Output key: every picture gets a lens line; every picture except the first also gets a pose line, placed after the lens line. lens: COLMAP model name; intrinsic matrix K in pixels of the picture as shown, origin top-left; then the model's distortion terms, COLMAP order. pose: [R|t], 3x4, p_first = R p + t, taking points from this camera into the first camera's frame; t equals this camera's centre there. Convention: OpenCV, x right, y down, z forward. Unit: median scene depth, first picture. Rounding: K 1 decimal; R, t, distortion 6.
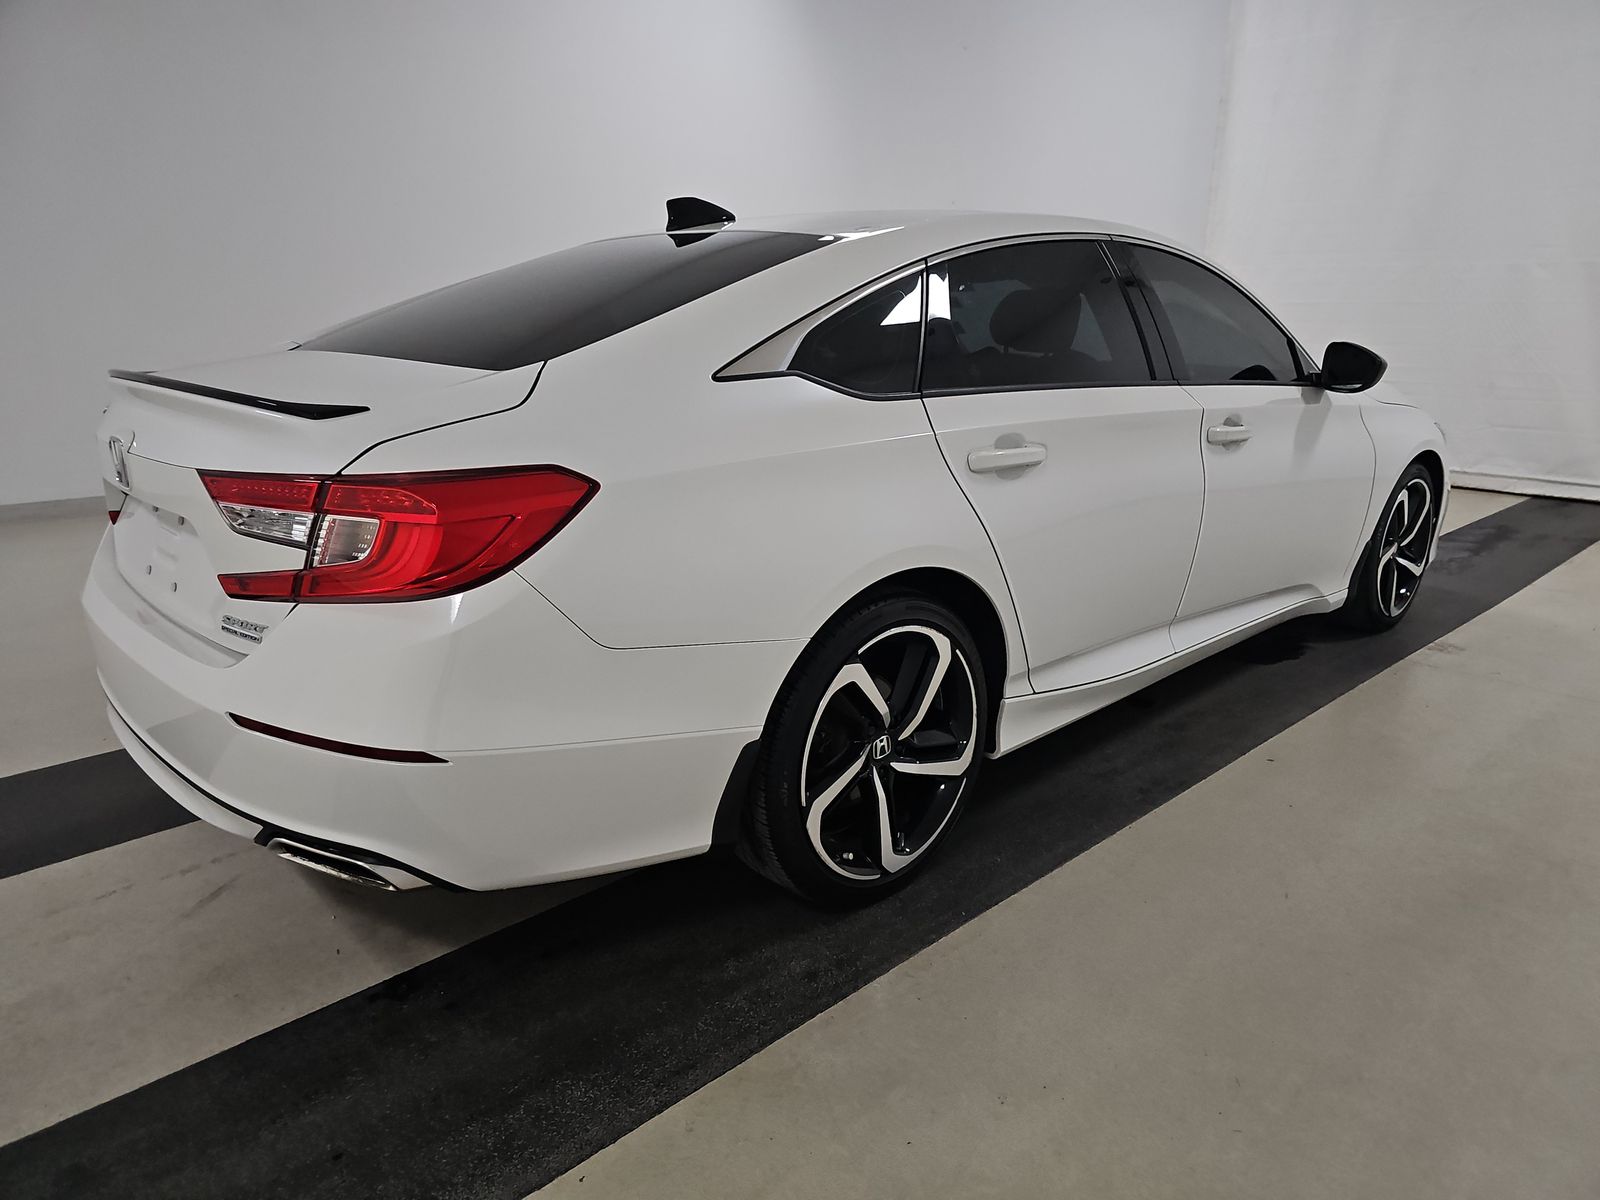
lens RADIAL K [[1195.6, 0, 800.0], [0, 1195.6, 600.0], [0, 0, 1]] dist [0.003531, 0.000560]
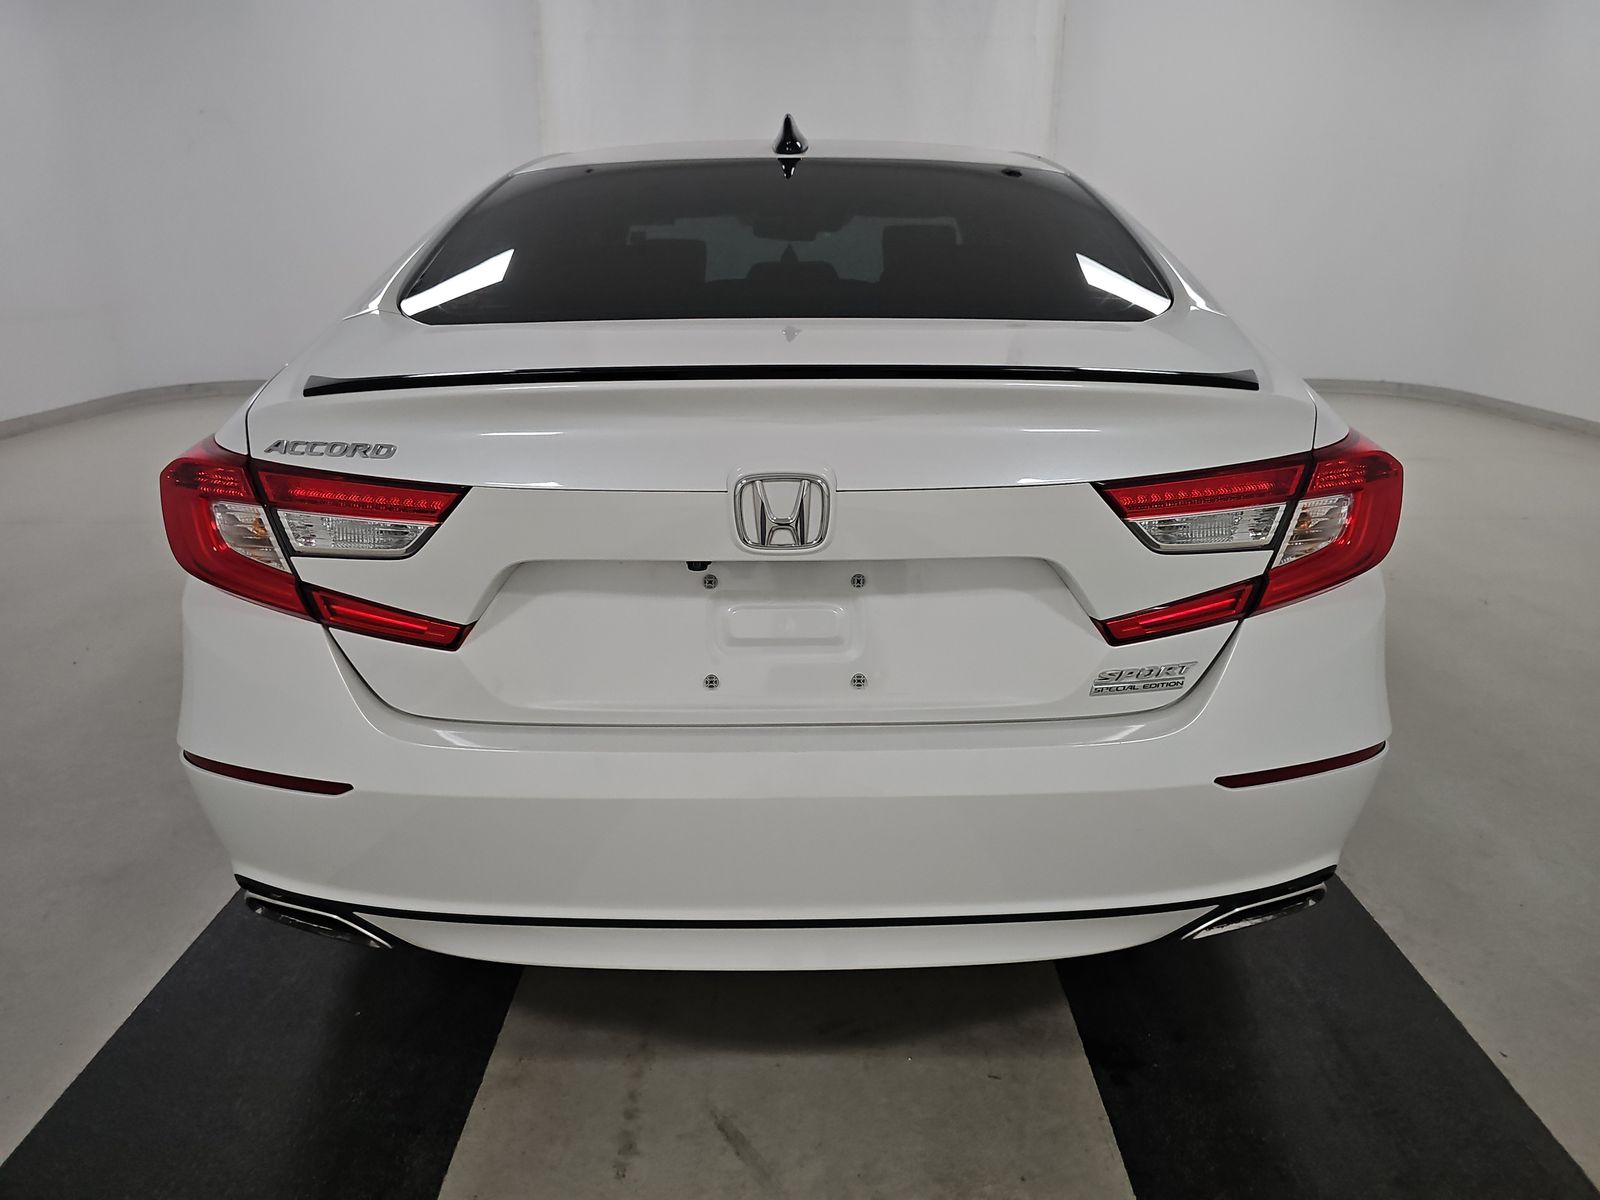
lens RADIAL K [[1195.6, 0, 800.0], [0, 1195.6, 600.0], [0, 0, 1]] dist [0.003531, 0.000560]
pose [[0.626502, -0.231084, 0.744376, -0.861313], [0.192103, 0.971357, 0.139865, -0.129056], [-0.755375, 0.055371, 0.652949, 0.495543]]
